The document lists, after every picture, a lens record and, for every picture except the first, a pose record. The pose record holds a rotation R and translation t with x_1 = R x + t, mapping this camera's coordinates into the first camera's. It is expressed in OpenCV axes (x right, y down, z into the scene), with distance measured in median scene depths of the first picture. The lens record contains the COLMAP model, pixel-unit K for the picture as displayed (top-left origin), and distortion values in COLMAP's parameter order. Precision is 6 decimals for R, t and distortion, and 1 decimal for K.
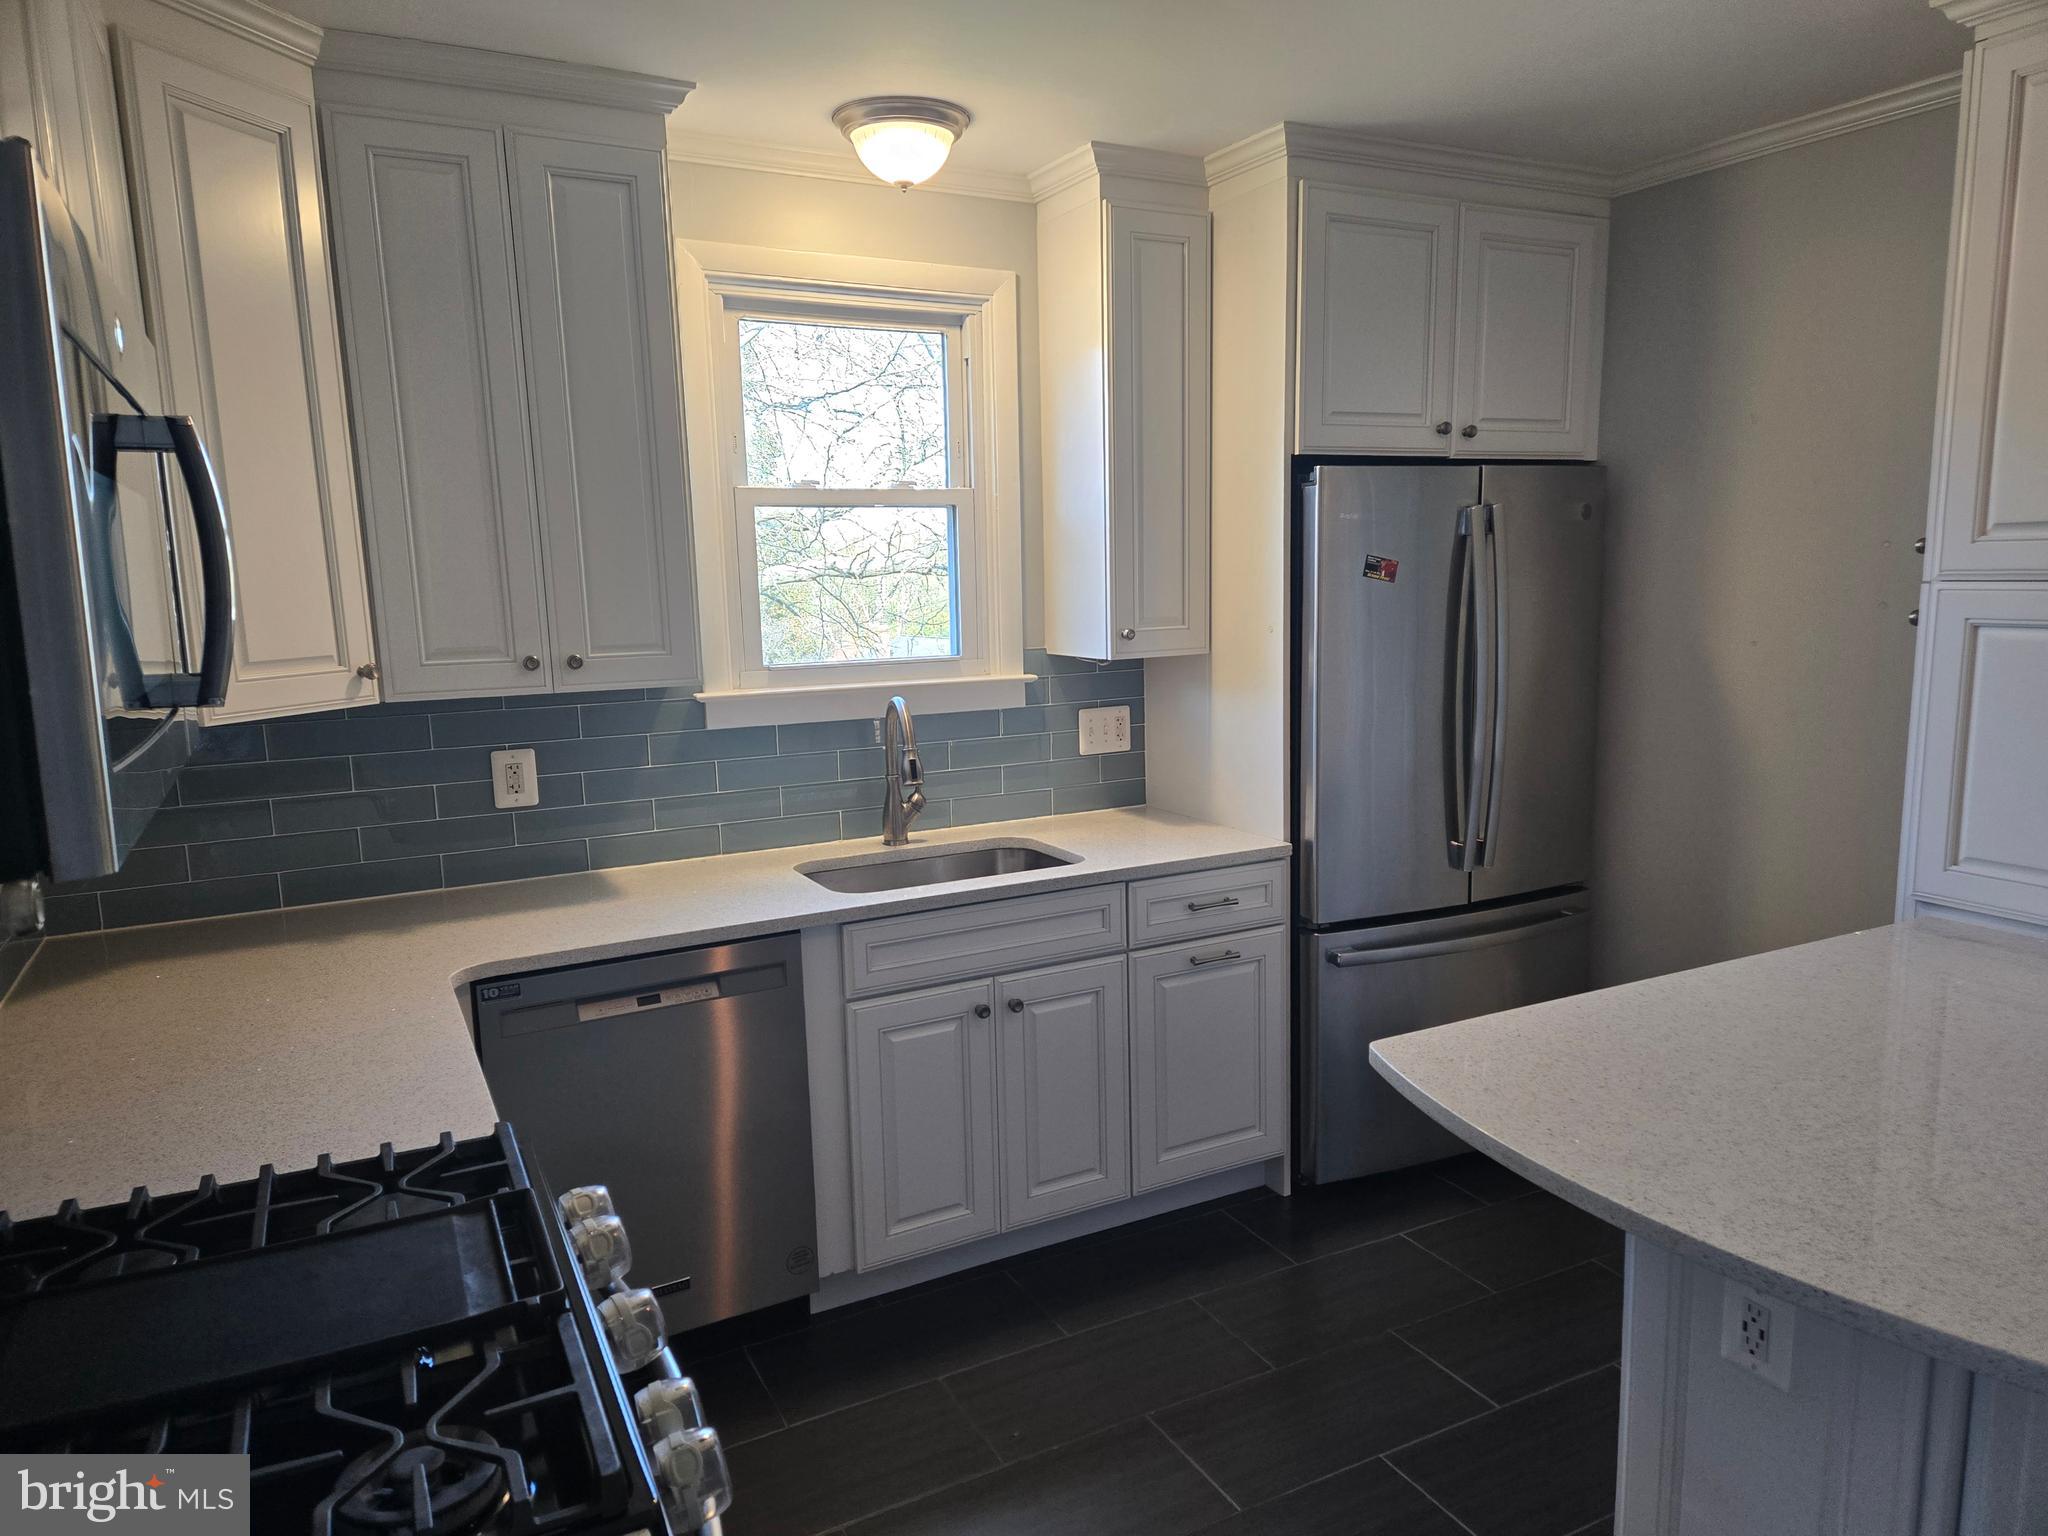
lens RADIAL K [[1354.8, 0, 1039.3], [0, 1354.8, 787.9], [0, 0, 1]] dist [0.085011, -0.077605]
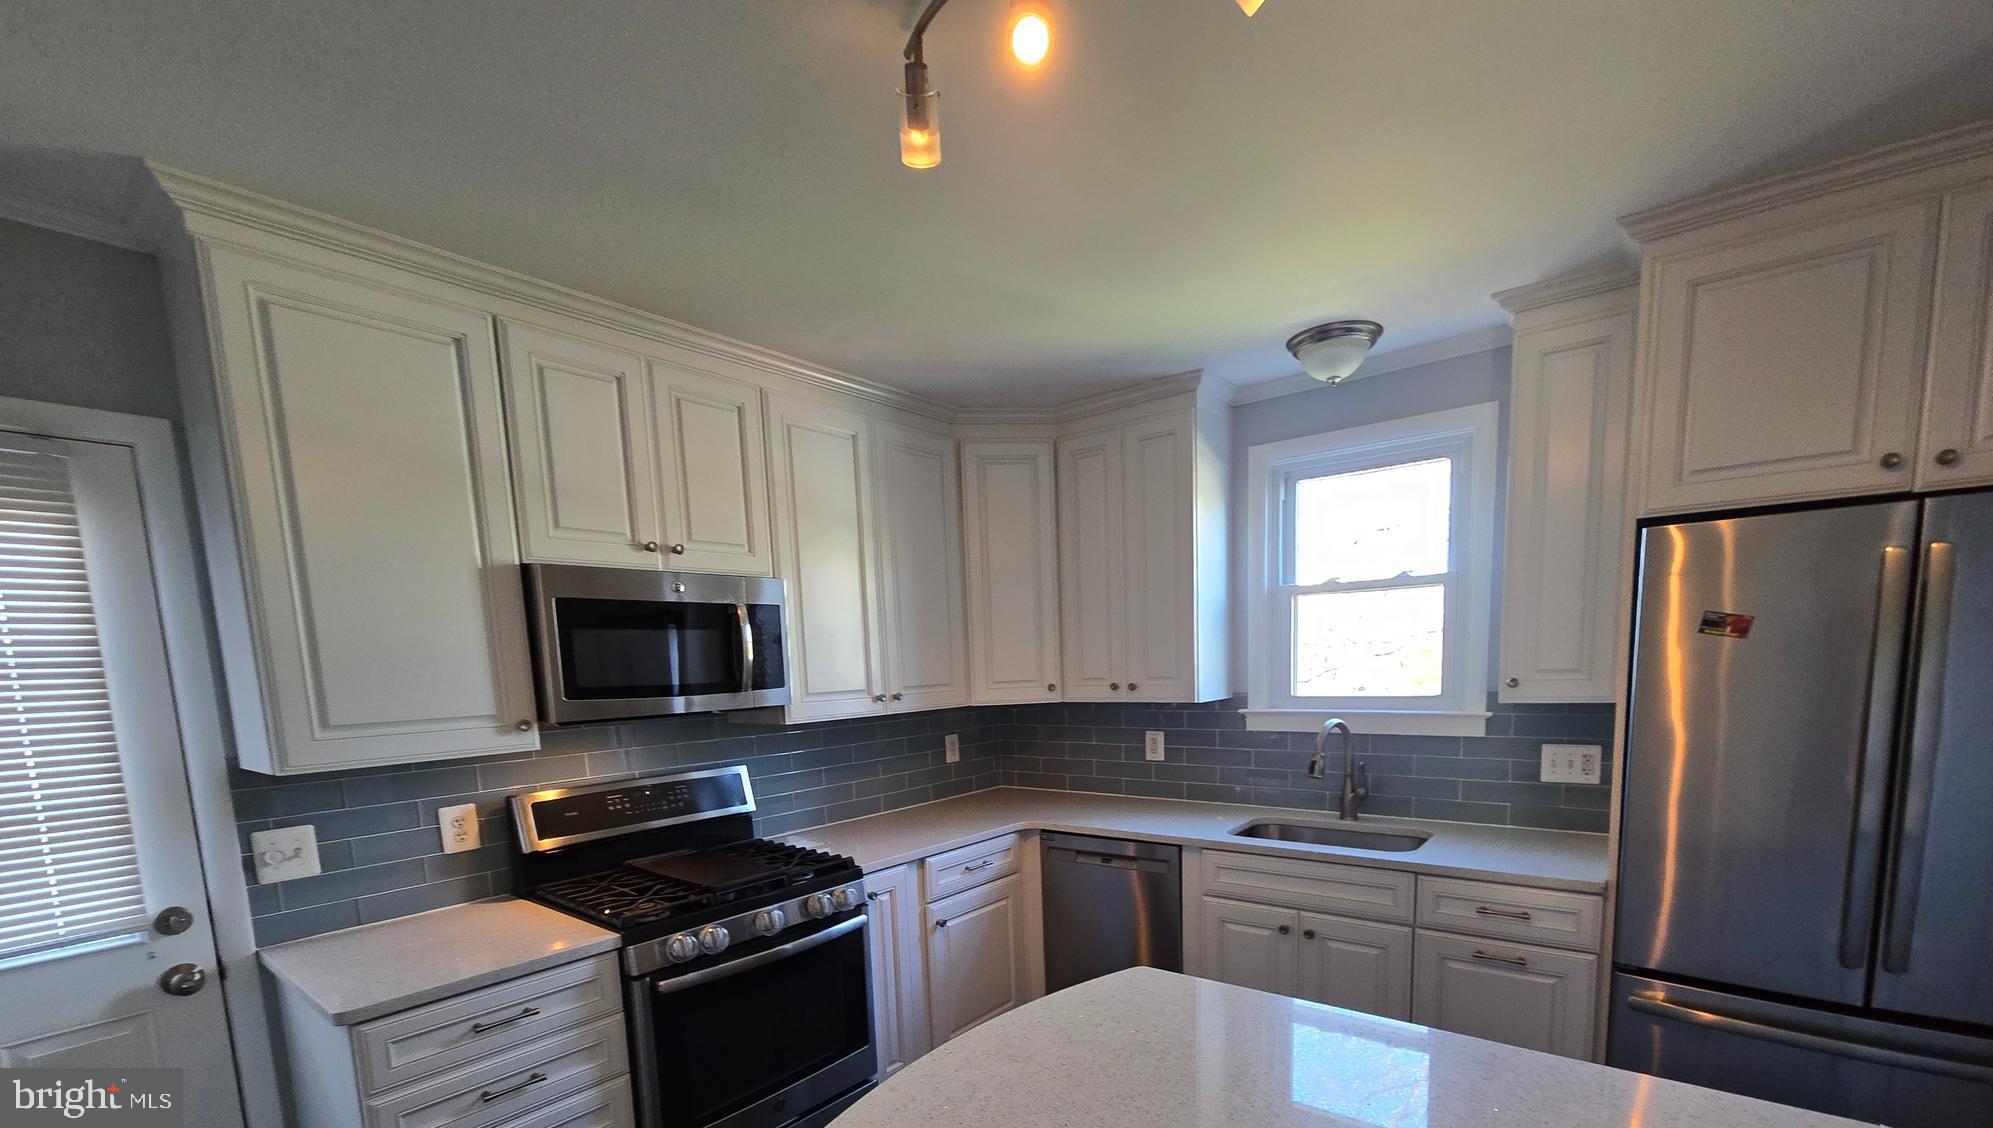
lens RADIAL K [[844.1, 0, 1017.2], [0, 844.1, 774.4], [0, 0, 1]] dist [0.000327, 0.000290]
pose [[0.415591, 0.132147, -0.899901, 0.603958], [-0.120408, 0.988675, 0.089576, -0.049024], [0.901546, 0.071129, 0.426796, 0.299279]]
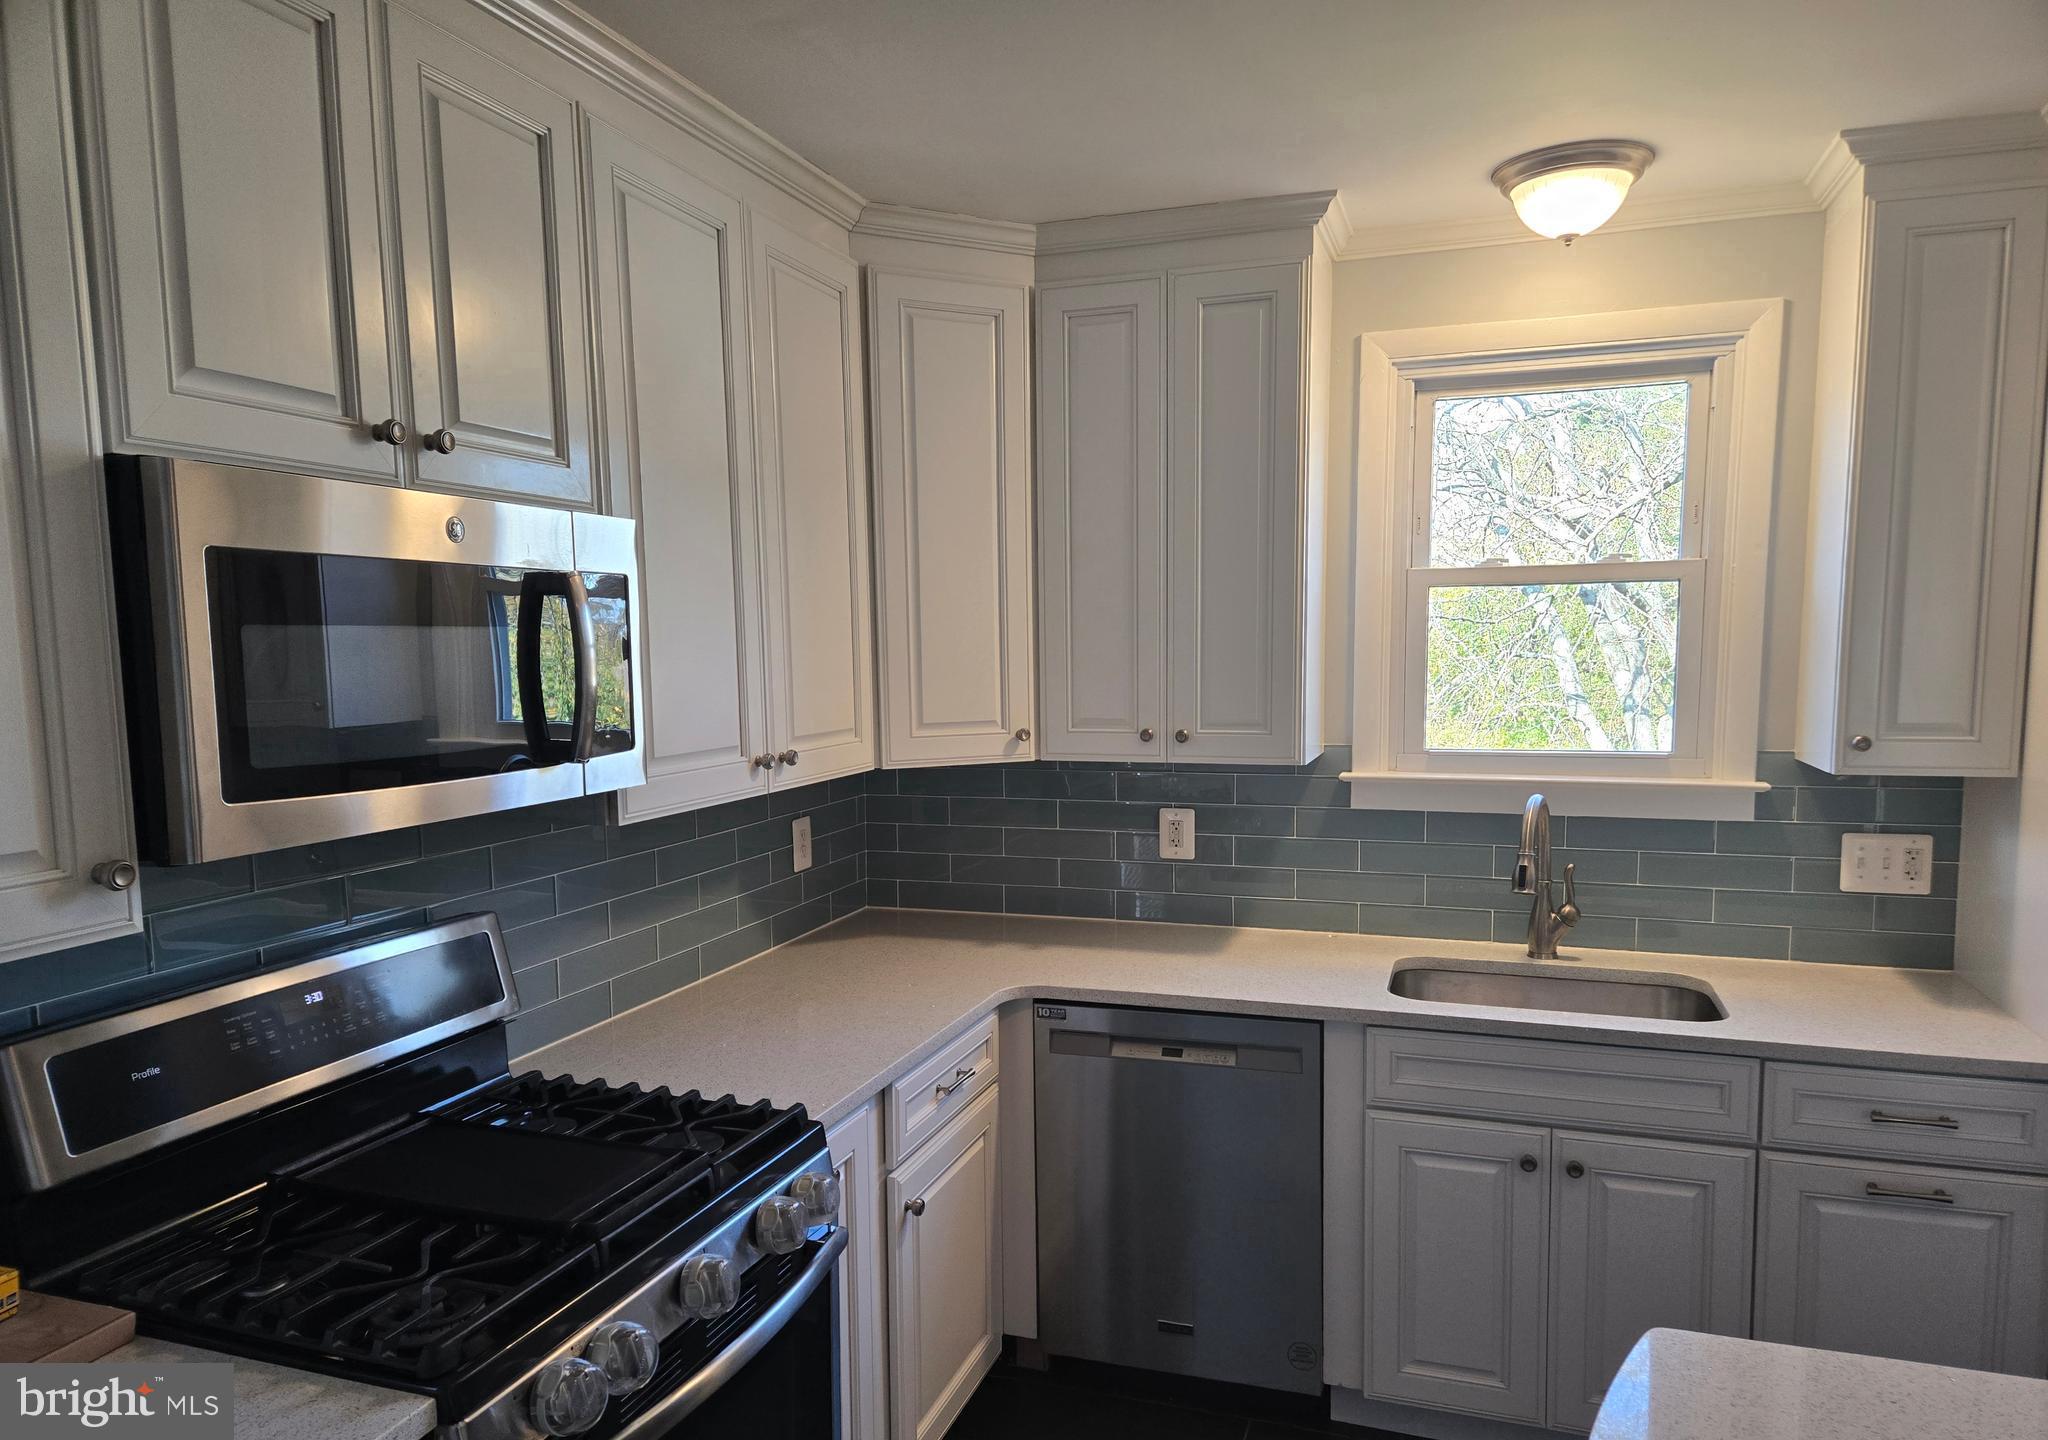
lens RADIAL K [[1351.8, 0, 1039.8], [0, 1351.8, 788.8], [0, 0, 1]] dist [0.085288, -0.076471]
pose [[0.690084, 0.097073, -0.717189, 0.323588], [-0.121262, 0.992464, 0.017653, -0.047832], [0.713498, 0.074786, 0.696655, 0.134037]]
